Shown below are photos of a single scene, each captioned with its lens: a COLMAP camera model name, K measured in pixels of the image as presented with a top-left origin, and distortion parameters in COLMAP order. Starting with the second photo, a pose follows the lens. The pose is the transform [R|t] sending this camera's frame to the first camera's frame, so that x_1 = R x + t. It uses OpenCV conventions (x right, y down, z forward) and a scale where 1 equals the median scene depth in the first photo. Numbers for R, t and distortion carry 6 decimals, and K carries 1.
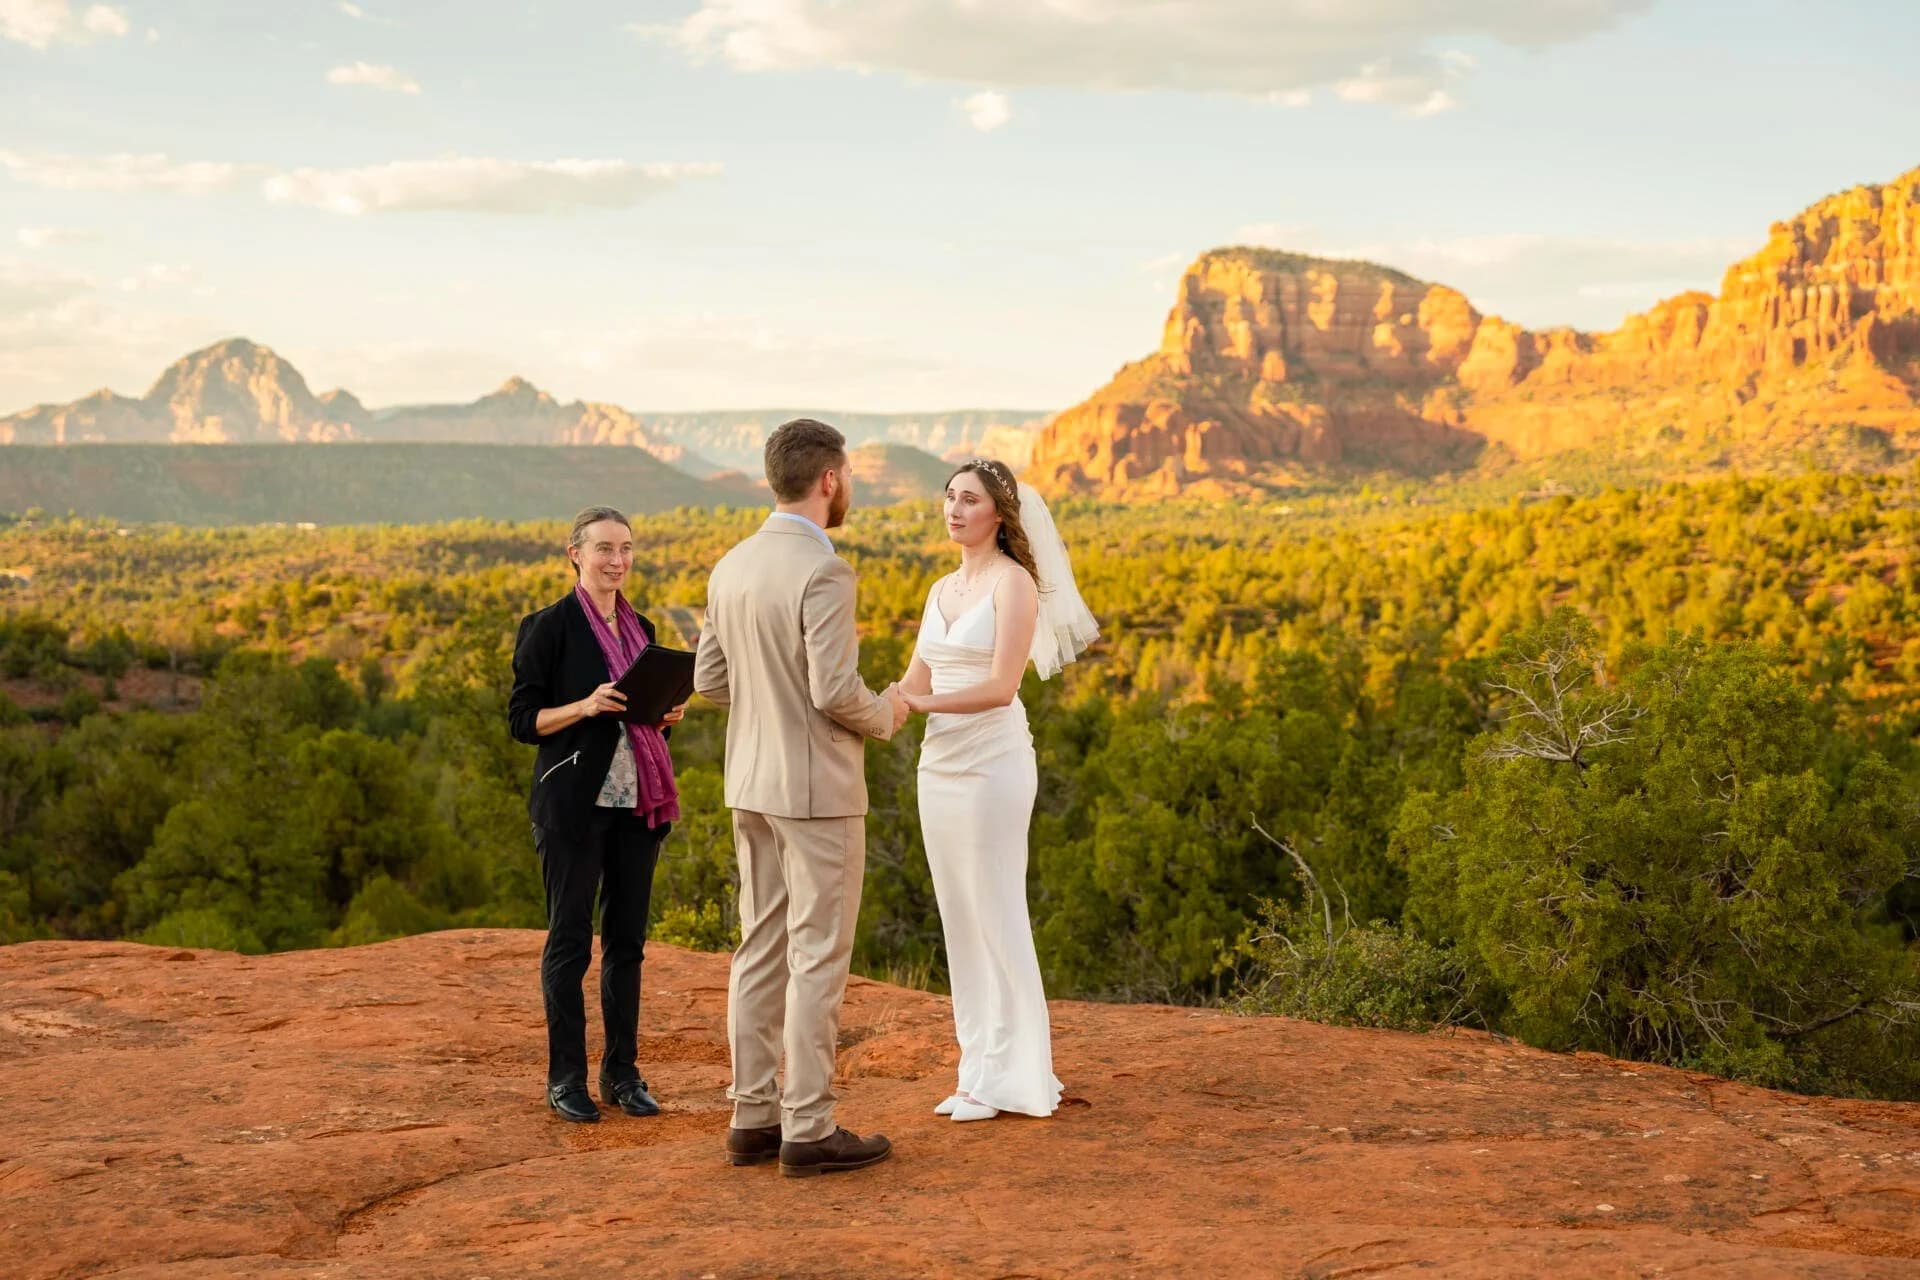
lens RADIAL K [[2437.9, 0, 1014.2], [0, 2437.9, 605.4], [0, 0, 1]] dist [0.005073, 0.000000]
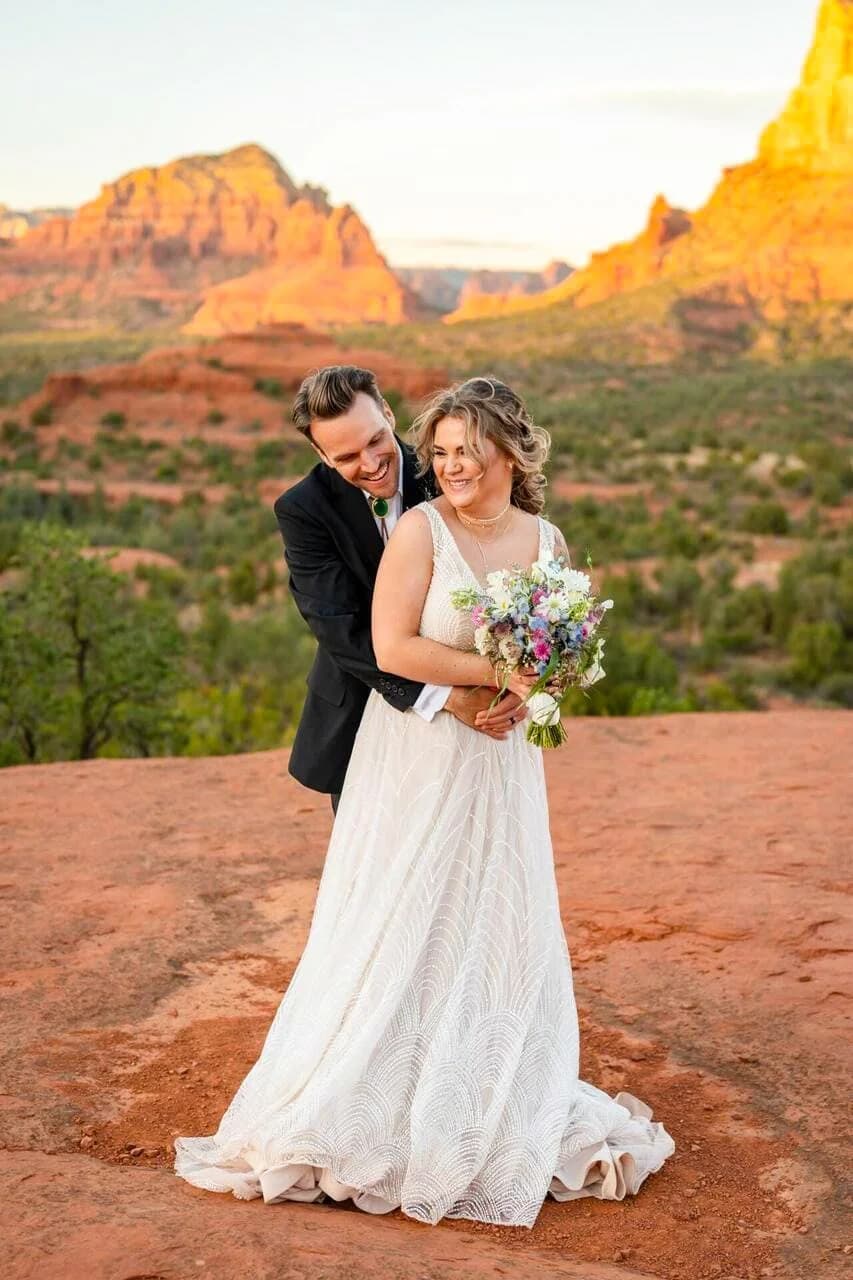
lens RADIAL K [[1863.9, 0, 399.6], [0, 1863.9, 645.7], [0, 0, 1]] dist [0.009499, 0.000000]
pose [[0.907650, -0.042700, 0.417551, -0.089075], [-0.016457, 0.990426, 0.137058, -0.007436], [-0.419406, -0.131273, 0.898257, -0.408908]]
